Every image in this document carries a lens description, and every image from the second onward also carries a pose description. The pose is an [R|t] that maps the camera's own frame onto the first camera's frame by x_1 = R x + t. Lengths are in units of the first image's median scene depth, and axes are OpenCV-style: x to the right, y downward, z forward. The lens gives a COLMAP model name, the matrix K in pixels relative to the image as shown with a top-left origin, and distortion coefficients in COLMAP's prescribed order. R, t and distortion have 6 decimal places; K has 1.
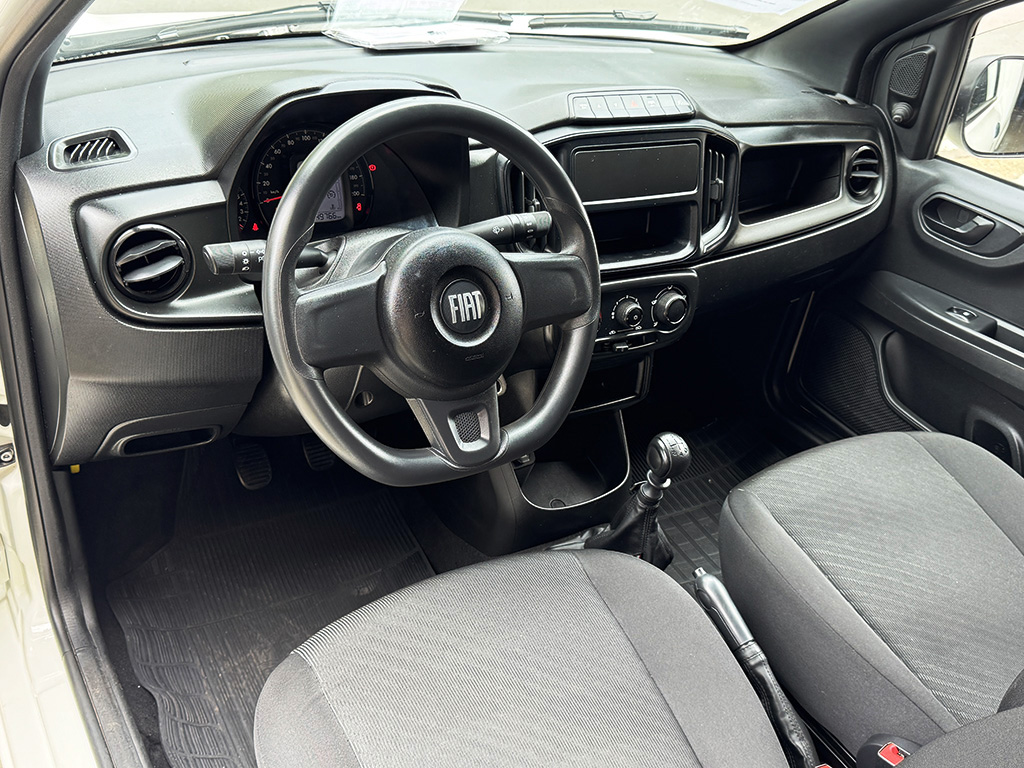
lens RADIAL K [[972.2, 0, 512.0], [0, 972.2, 384.0], [0, 0, 1]] dist [0.008913, -0.006195]
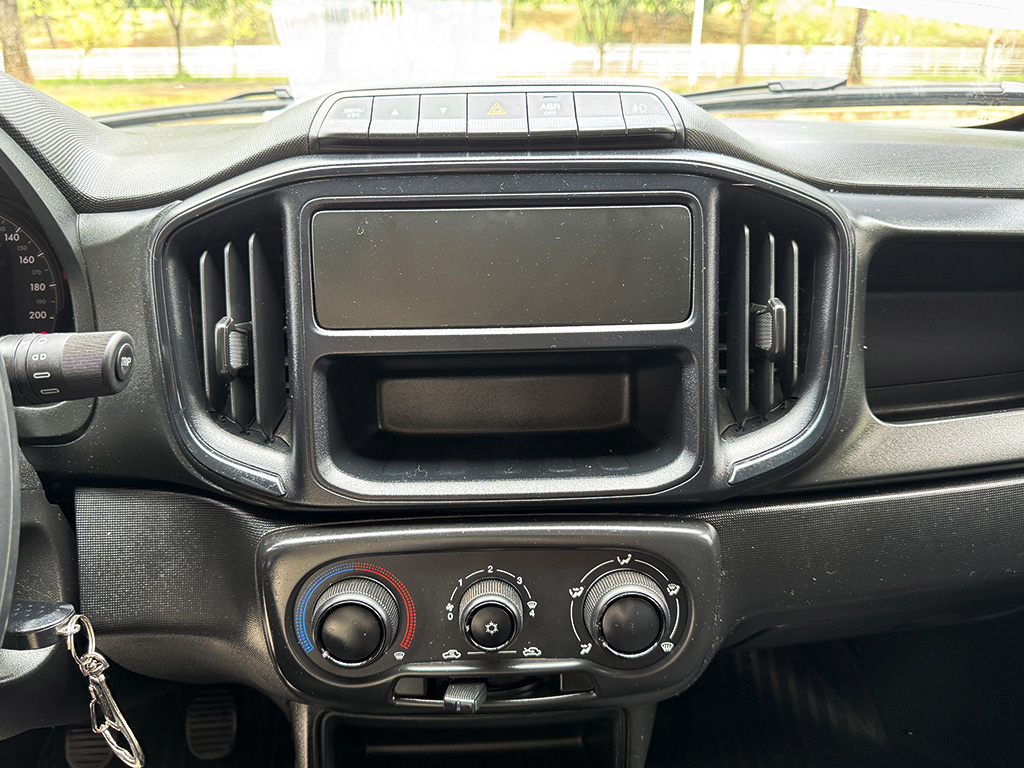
lens RADIAL K [[794.5, 0, 512.5], [0, 794.5, 378.9], [0, 0, 1]] dist [0.001436, -0.006642]
pose [[0.870324, 0.034573, -0.491264, 0.287929], [-0.143342, 0.972127, -0.185530, -0.107695], [0.471156, 0.231890, 0.851022, 0.705206]]
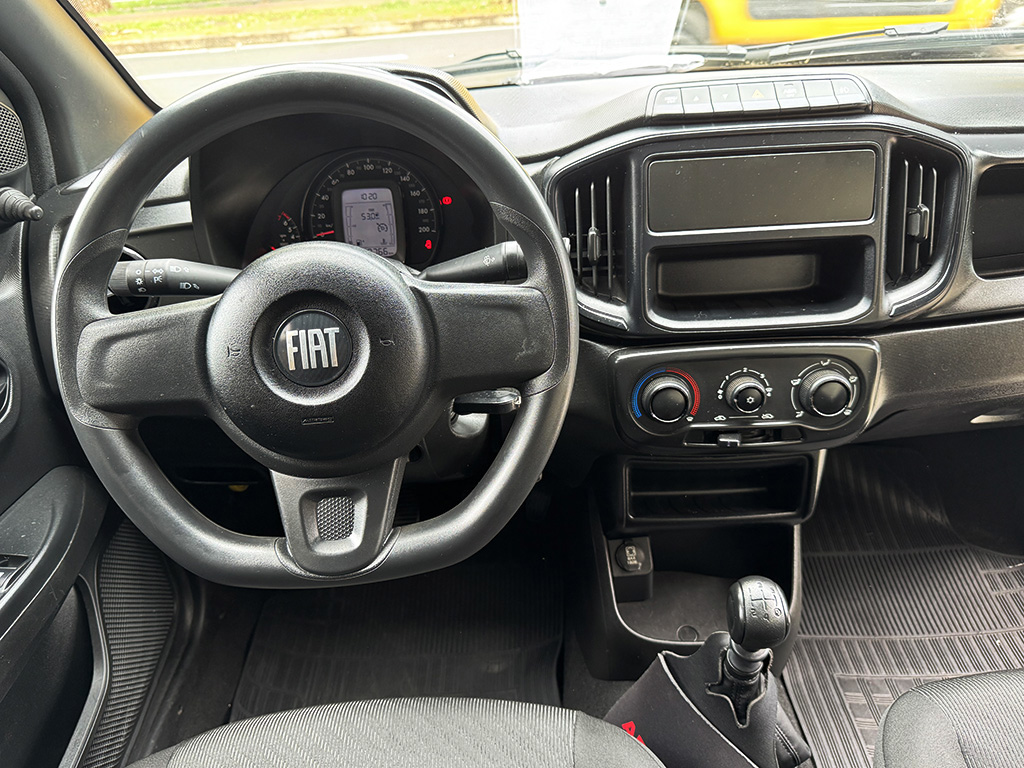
lens RADIAL K [[756.5, 0, 514.3], [0, 756.5, 389.0], [0, 0, 1]] dist [0.008570, -0.034203]
pose [[0.839932, 0.088618, -0.535408, 0.273673], [-0.125800, 0.991499, -0.033243, -0.036797], [0.527910, 0.095276, 0.843939, 0.448982]]
